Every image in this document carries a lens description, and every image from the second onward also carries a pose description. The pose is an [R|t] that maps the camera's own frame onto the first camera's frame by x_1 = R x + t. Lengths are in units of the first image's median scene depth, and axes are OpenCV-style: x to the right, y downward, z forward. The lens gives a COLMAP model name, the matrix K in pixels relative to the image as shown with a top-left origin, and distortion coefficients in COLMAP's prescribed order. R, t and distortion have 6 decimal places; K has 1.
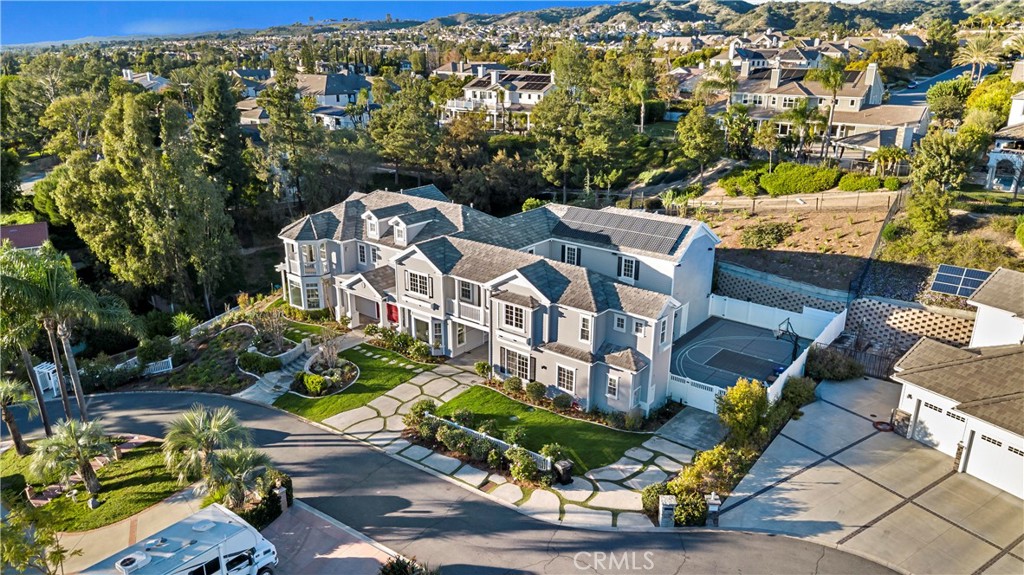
lens RADIAL K [[716.2, 0, 512.0], [0, 716.2, 287.5], [0, 0, 1]] dist [0.007236, -0.009906]
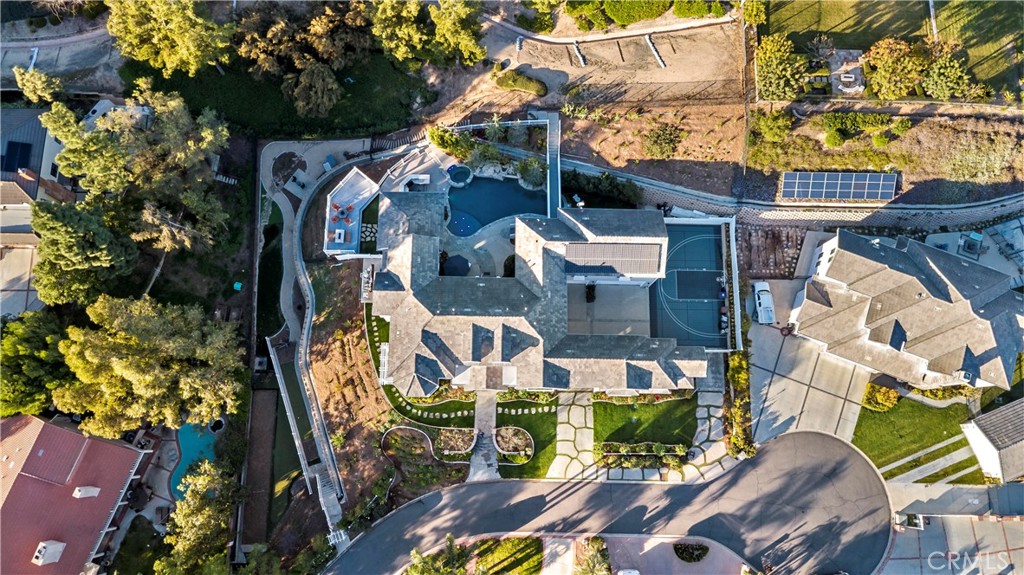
lens RADIAL K [[716.2, 0, 512.0], [0, 716.2, 287.5], [0, 0, 1]] dist [0.007236, -0.009906]
pose [[0.790062, -0.594369, 0.150091, -0.316121], [0.170063, 0.447731, 0.877847, -1.637355], [-0.588966, -0.668029, 0.454815, 0.529496]]
